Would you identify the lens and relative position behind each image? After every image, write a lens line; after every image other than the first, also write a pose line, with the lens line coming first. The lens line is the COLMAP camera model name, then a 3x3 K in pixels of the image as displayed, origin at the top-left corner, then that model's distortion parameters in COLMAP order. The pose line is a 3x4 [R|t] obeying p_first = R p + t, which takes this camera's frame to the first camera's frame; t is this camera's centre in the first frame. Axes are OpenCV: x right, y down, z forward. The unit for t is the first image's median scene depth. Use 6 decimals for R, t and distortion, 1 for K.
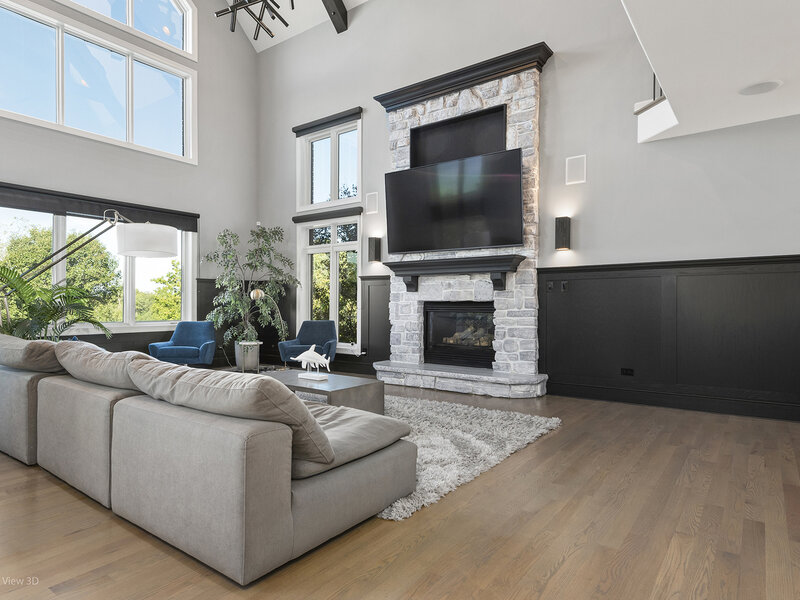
lens RADIAL K [[477.4, 0, 399.1], [0, 477.4, 303.2], [0, 0, 1]] dist [0.016034, -0.000044]
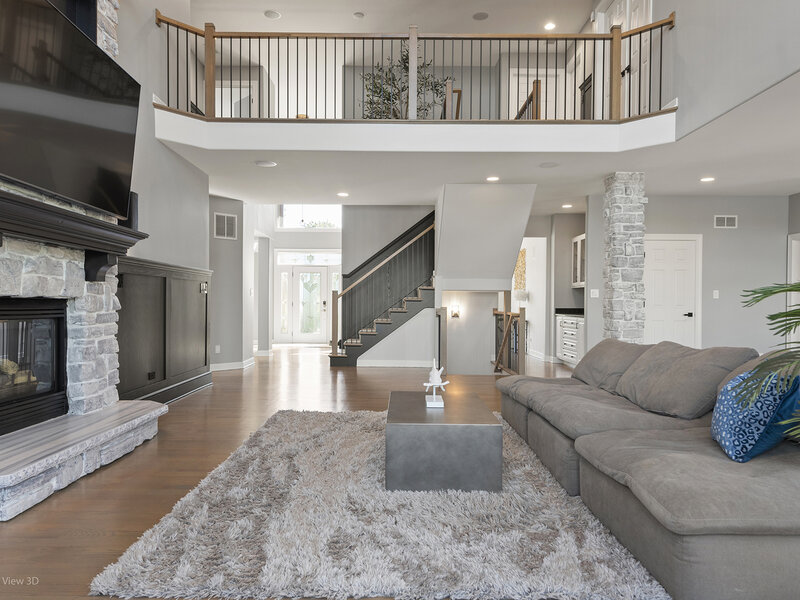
lens RADIAL K [[561.1, 0, 404.0], [0, 561.1, 308.3], [0, 0, 1]] dist [0.022942, -0.002101]
pose [[-0.608152, -0.011917, 0.793731, -0.584010], [-0.014187, 0.999891, 0.004143, -0.000900], [-0.793694, -0.008741, -0.608254, 1.056108]]
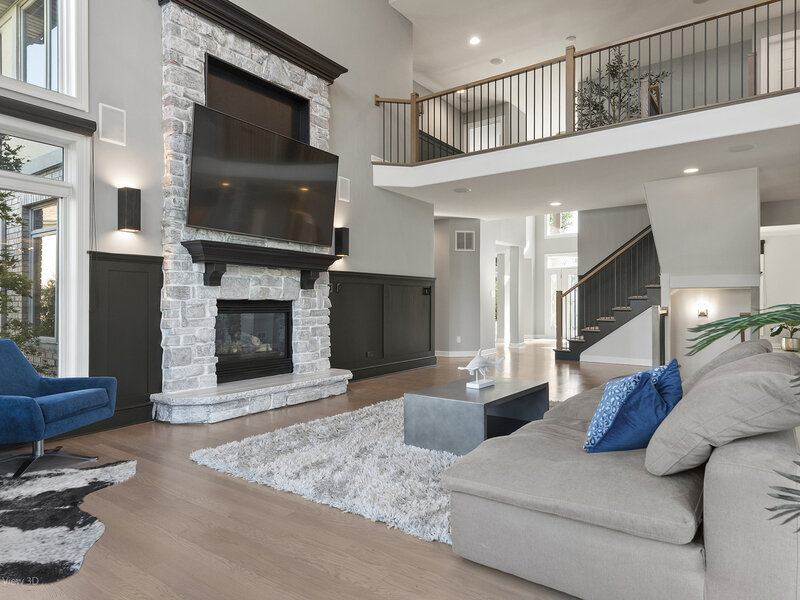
lens RADIAL K [[510.3, 0, 400.0], [0, 510.3, 300.0], [0, 0, 1]] dist [0.041835, -0.037004]
pose [[-0.020388, 0.002868, 0.999788, -0.781472], [-0.008989, 0.999955, -0.003052, -0.003669], [-0.999752, -0.009050, -0.020361, 0.778456]]
